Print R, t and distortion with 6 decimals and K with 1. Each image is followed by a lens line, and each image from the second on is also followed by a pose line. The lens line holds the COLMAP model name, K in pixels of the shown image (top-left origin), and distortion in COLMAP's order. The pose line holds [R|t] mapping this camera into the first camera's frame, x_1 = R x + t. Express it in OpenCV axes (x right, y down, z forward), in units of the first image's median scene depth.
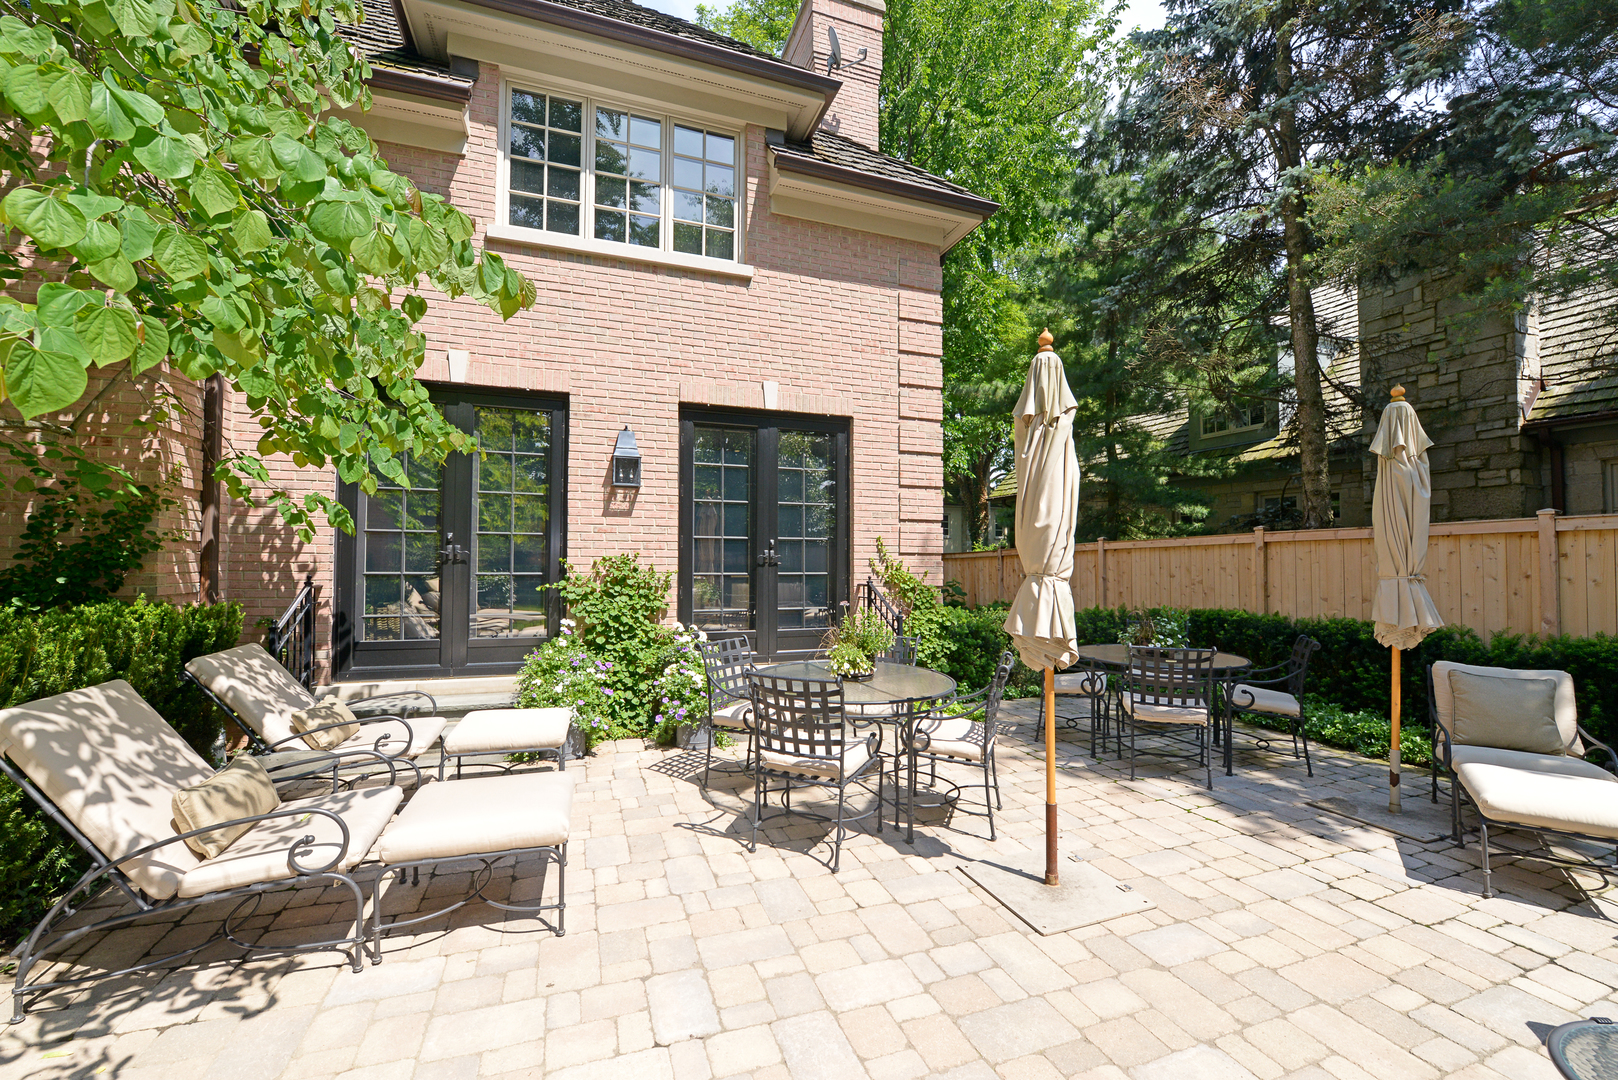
lens RADIAL K [[655.9, 0, 811.6], [0, 655.9, 541.5], [0, 0, 1]] dist [-0.018096, -0.000449]
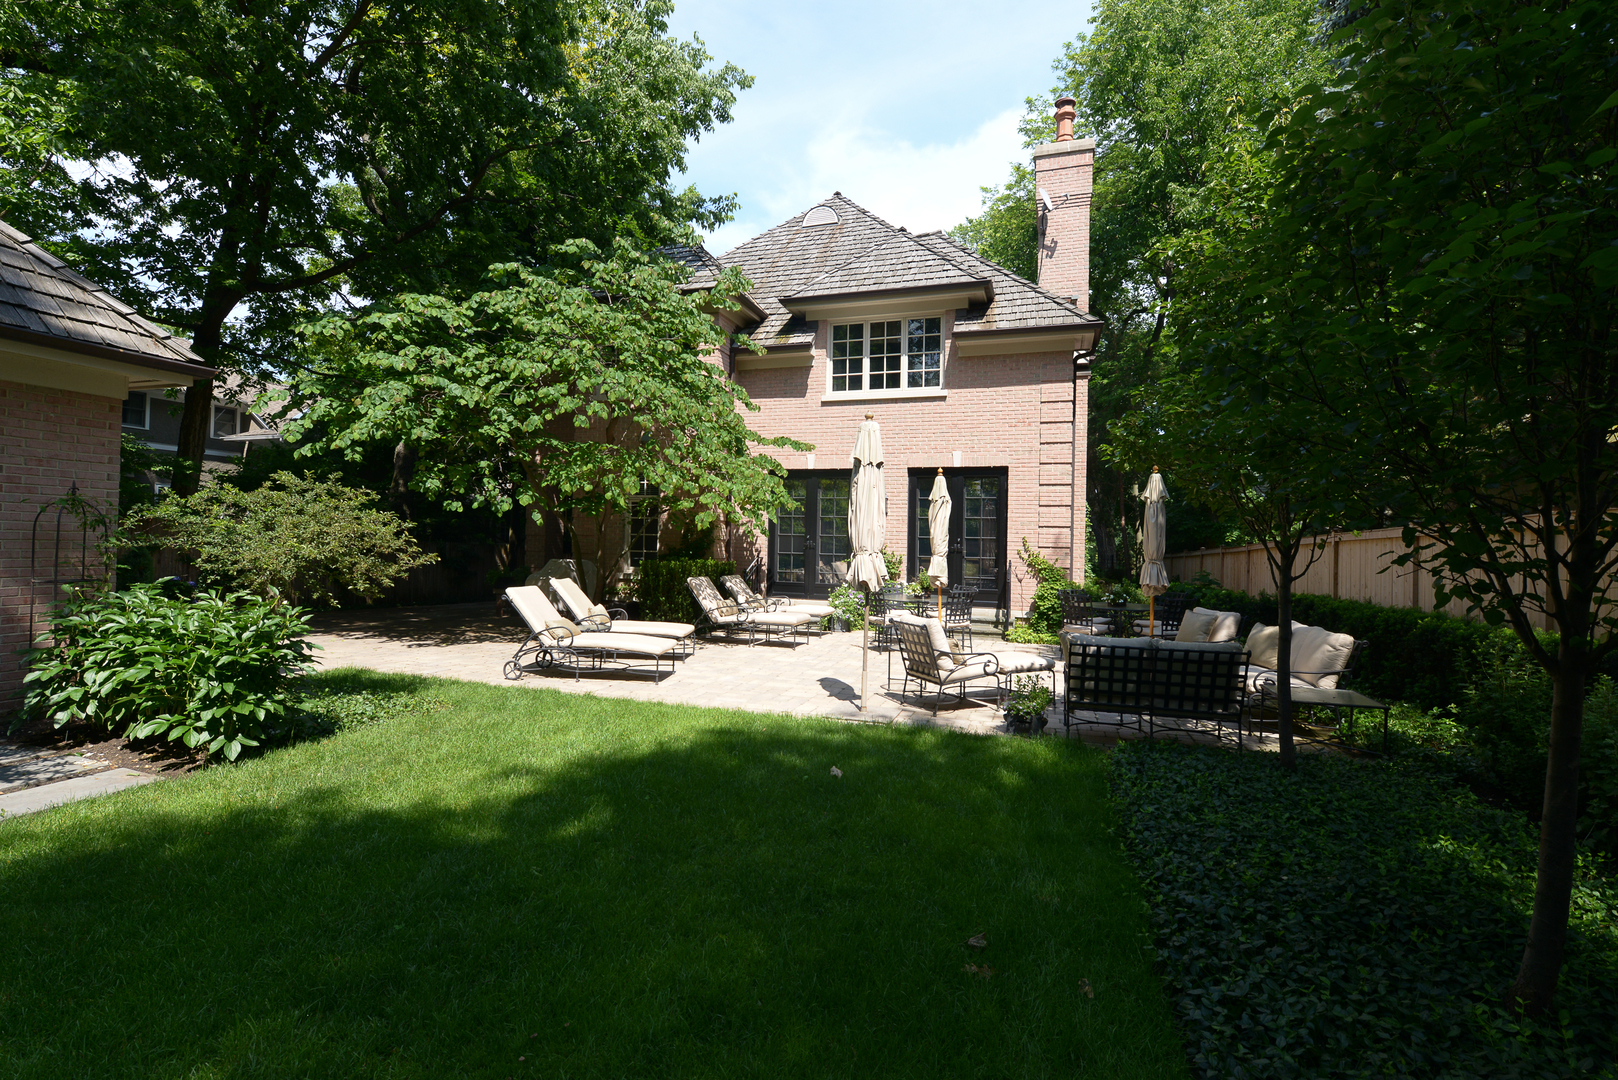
lens RADIAL K [[655.9, 0, 810.6], [0, 655.9, 541.8], [0, 0, 1]] dist [-0.018096, -0.000449]
pose [[0.796804, 0.005697, -0.604211, 0.778297], [0.002545, 0.999915, 0.012783, -0.020042], [0.604233, -0.011723, 0.796722, -0.762146]]
